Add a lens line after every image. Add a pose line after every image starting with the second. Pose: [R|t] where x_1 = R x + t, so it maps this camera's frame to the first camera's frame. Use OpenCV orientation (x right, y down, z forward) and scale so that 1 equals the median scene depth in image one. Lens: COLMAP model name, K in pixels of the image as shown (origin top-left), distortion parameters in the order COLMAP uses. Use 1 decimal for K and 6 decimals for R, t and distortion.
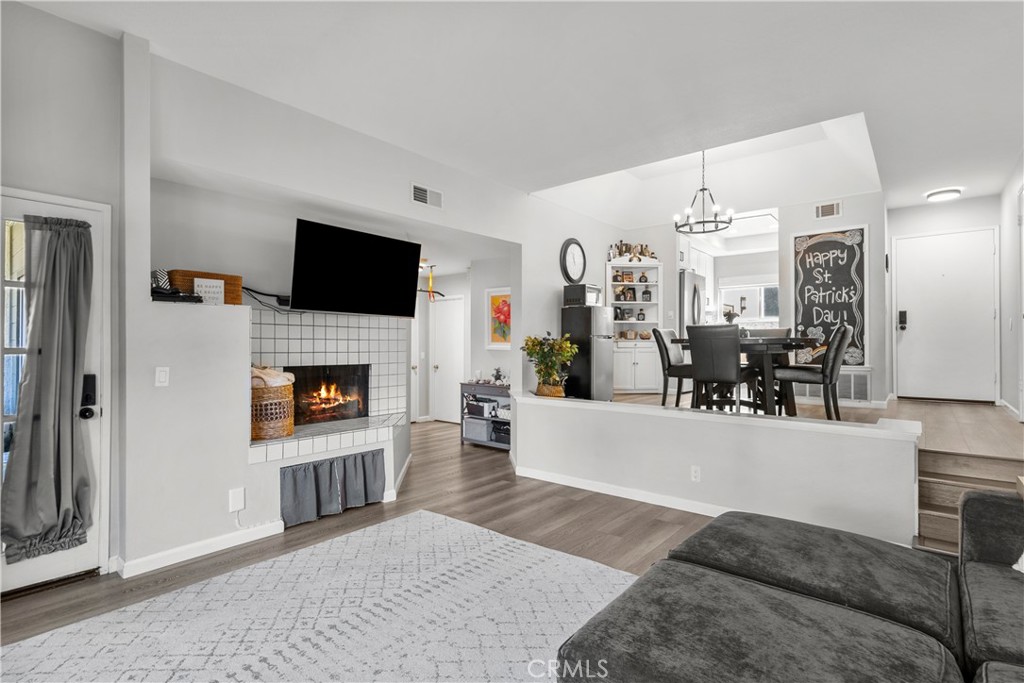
lens RADIAL K [[513.4, 0, 511.1], [0, 513.4, 343.1], [0, 0, 1]] dist [0.004749, 0.000042]
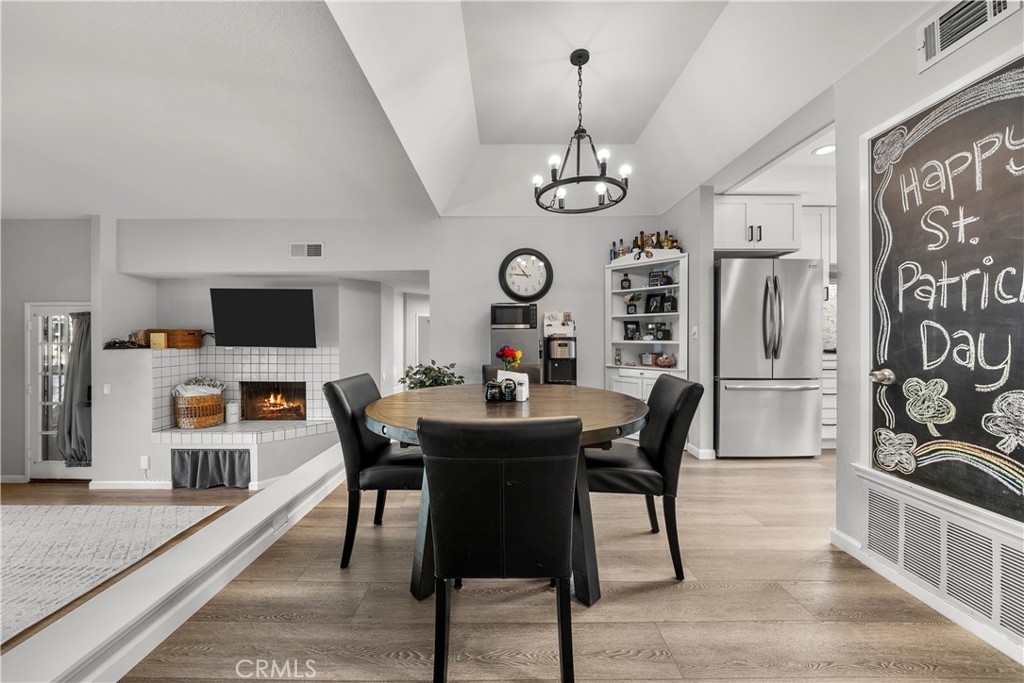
lens RADIAL K [[357.8, 0, 510.7], [0, 357.8, 336.8], [0, 0, 1]] dist [-0.005217, 0.000266]
pose [[0.625903, 0.002768, -0.779896, 0.836931], [0.003940, 0.999970, 0.006711, -0.085783], [0.779891, -0.007273, 0.625873, 0.877672]]
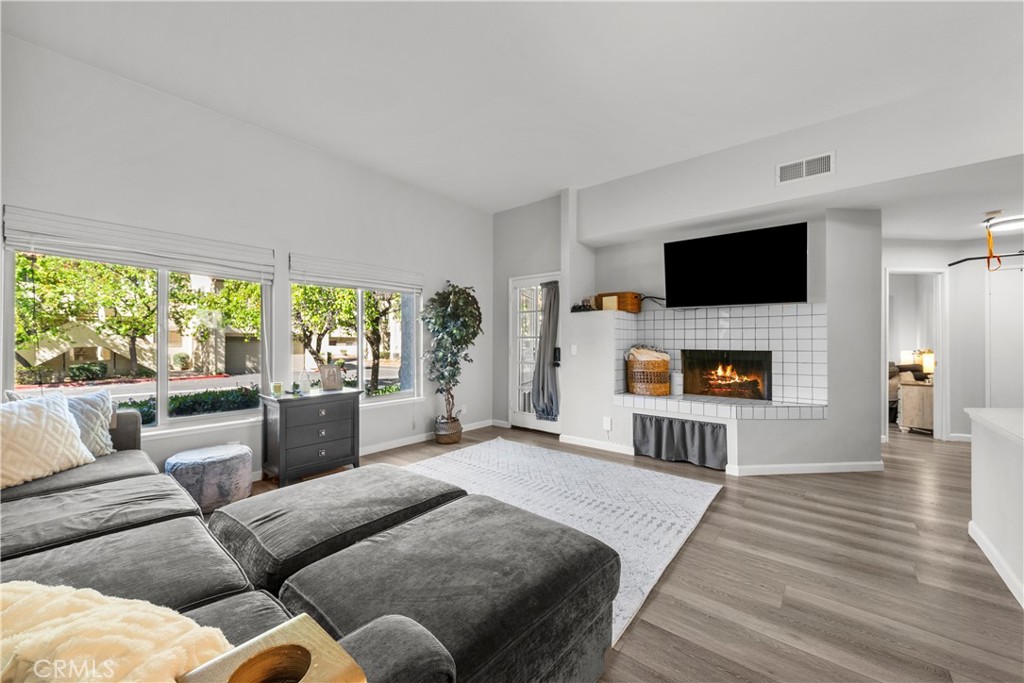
lens RADIAL K [[390.6, 0, 505.5], [0, 390.6, 340.6], [0, 0, 1]] dist [-0.002907, -0.000449]
pose [[-0.021730, -0.004526, -0.999754, 0.563303], [0.004519, 0.999979, -0.004625, 0.023012], [0.999754, -0.004619, -0.021709, 0.499095]]
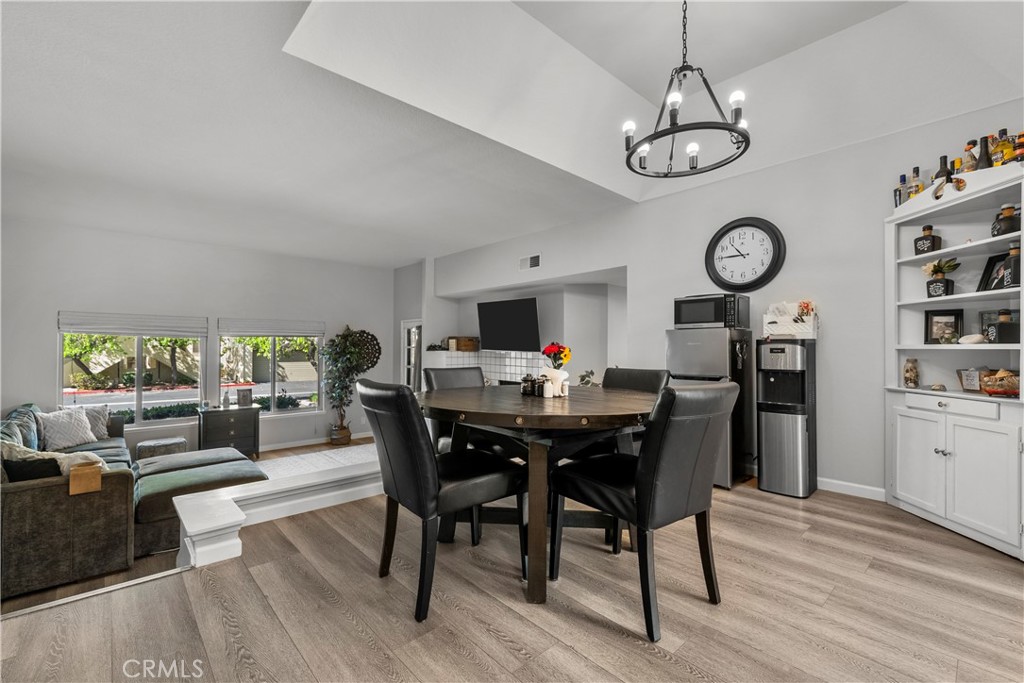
lens RADIAL K [[441.0, 0, 508.1], [0, 441.0, 343.5], [0, 0, 1]] dist [-0.001265, -0.000228]
pose [[-0.158409, -0.007308, -0.987347, 1.016482], [-0.000049, 0.999973, -0.007393, -0.067226], [0.987374, -0.001123, -0.158405, 1.168426]]
